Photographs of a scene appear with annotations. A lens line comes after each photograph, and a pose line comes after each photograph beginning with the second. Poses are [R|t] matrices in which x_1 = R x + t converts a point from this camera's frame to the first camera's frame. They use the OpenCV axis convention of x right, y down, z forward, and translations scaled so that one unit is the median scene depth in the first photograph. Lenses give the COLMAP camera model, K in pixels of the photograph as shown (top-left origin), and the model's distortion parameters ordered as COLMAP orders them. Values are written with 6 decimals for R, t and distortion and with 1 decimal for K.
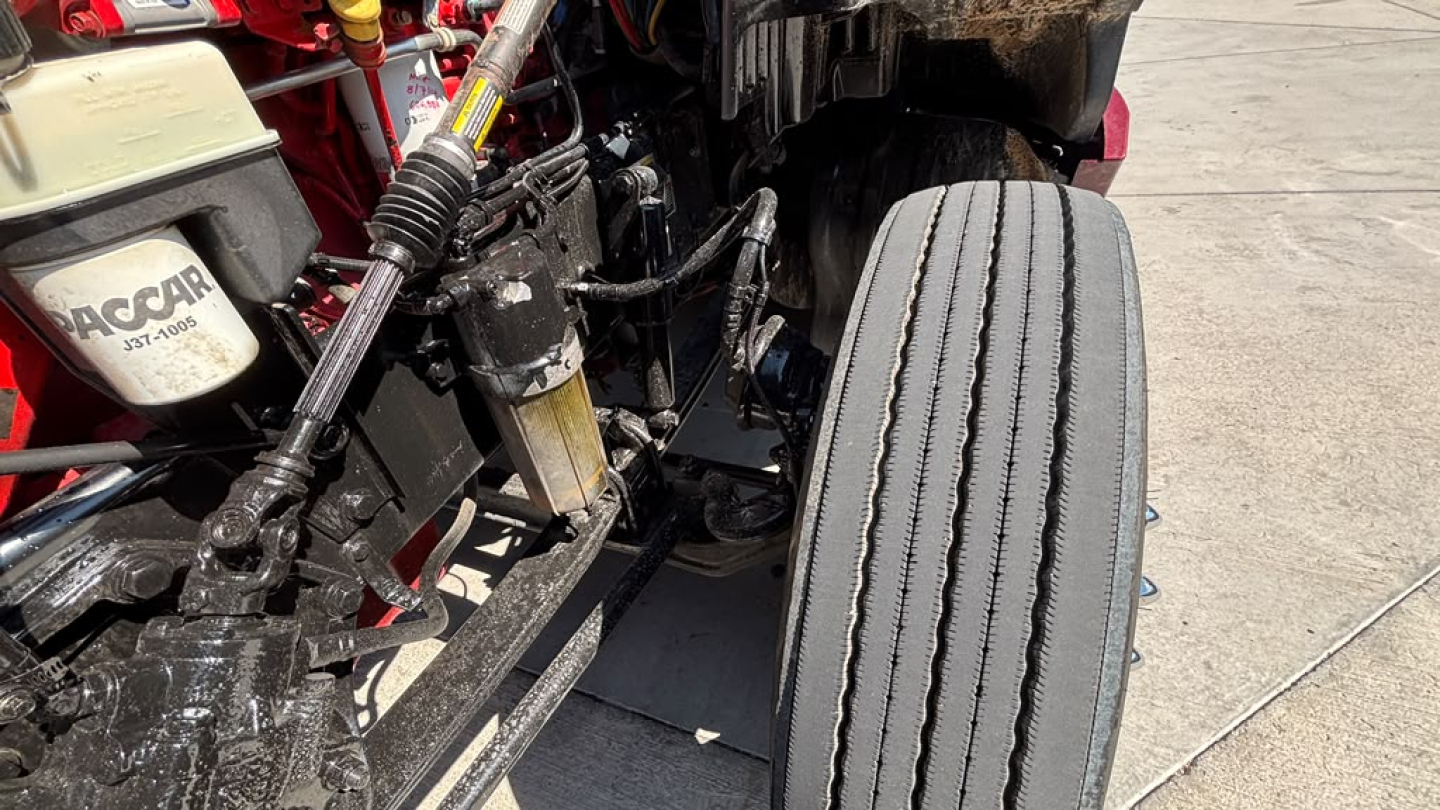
lens RADIAL K [[590.0, 0, 724.0], [0, 590.0, 404.8], [0, 0, 1]] dist [0.002709, -0.000741]
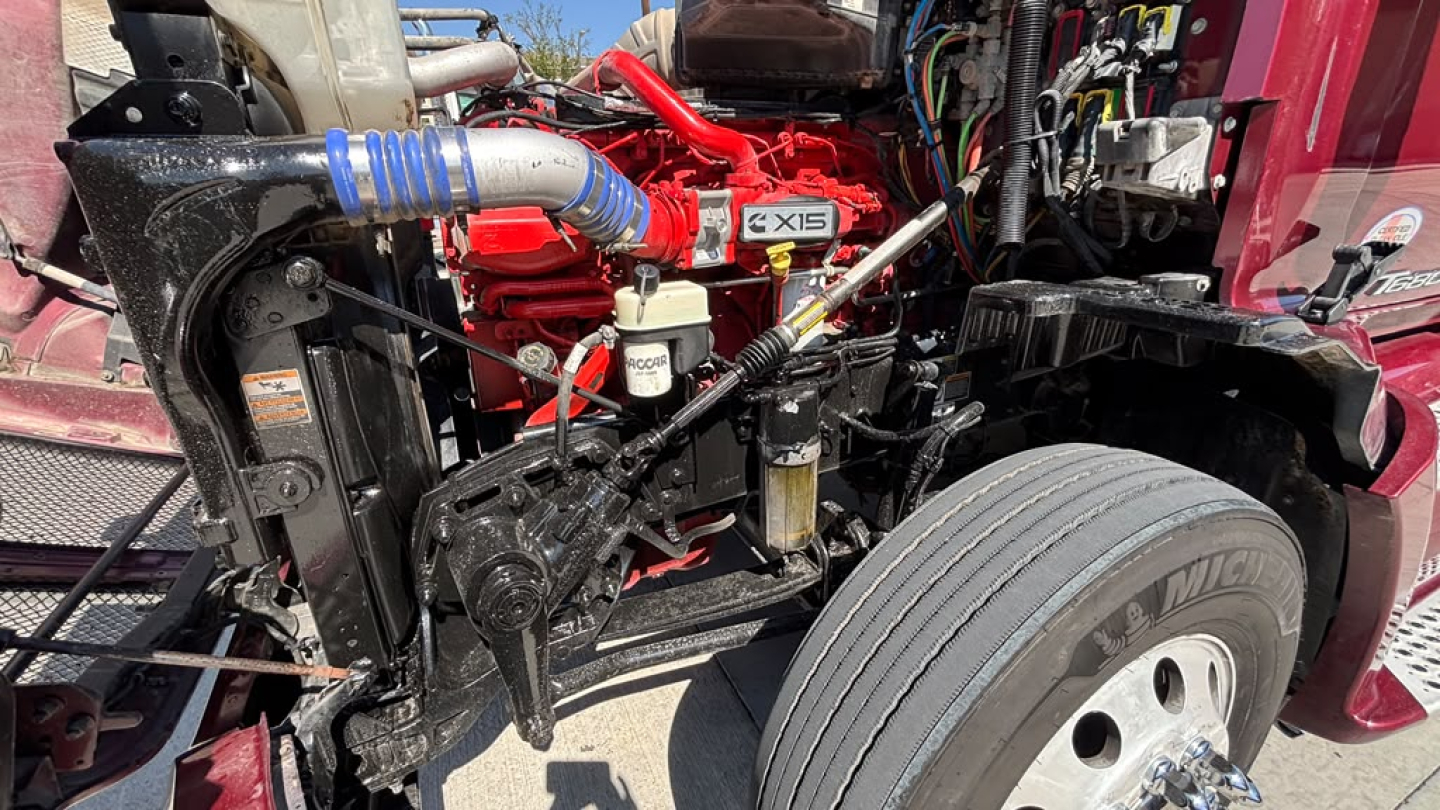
lens RADIAL K [[590.0, 0, 718.0], [0, 590.0, 402.4], [0, 0, 1]] dist [0.002709, -0.000741]
pose [[0.728946, 0.328687, -0.600502, 0.519720], [-0.454965, 0.888045, -0.066205, 0.017497], [0.511512, 0.321467, 0.796878, -0.515475]]
